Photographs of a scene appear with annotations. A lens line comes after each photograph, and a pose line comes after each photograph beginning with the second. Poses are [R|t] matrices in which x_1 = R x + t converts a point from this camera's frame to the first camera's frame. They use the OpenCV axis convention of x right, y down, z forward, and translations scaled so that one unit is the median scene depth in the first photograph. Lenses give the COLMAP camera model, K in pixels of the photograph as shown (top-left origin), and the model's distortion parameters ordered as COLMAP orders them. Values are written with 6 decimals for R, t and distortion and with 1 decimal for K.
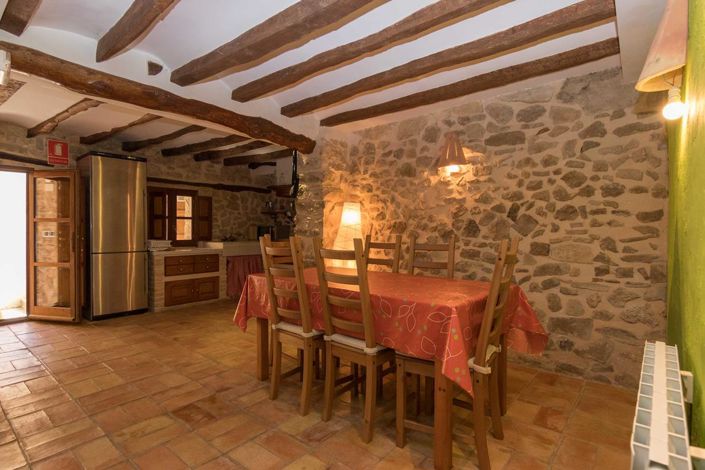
lens RADIAL K [[362.8, 0, 352.5], [0, 362.8, 235.0], [0, 0, 1]] dist [-0.003410, -0.000536]
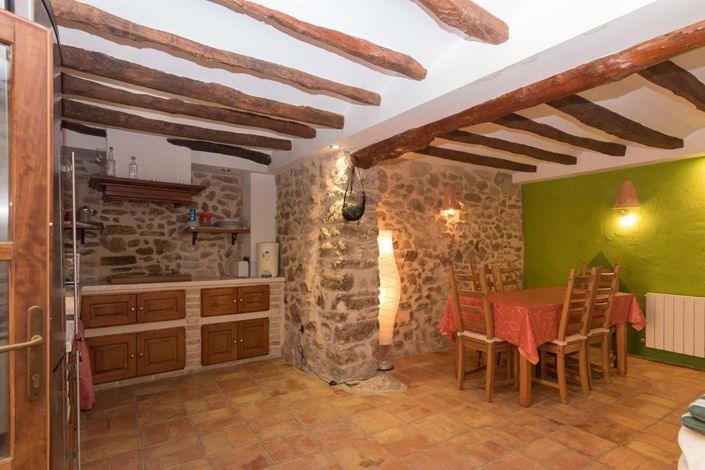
lens RADIAL K [[384.0, 0, 353.2], [0, 384.0, 251.5], [0, 0, 1]] dist [-0.001933, 0.000251]
pose [[0.282646, -0.009735, 0.959175, -1.186722], [0.014770, 0.999874, 0.005796, -0.049525], [-0.959111, 0.012529, 0.282754, 0.952774]]
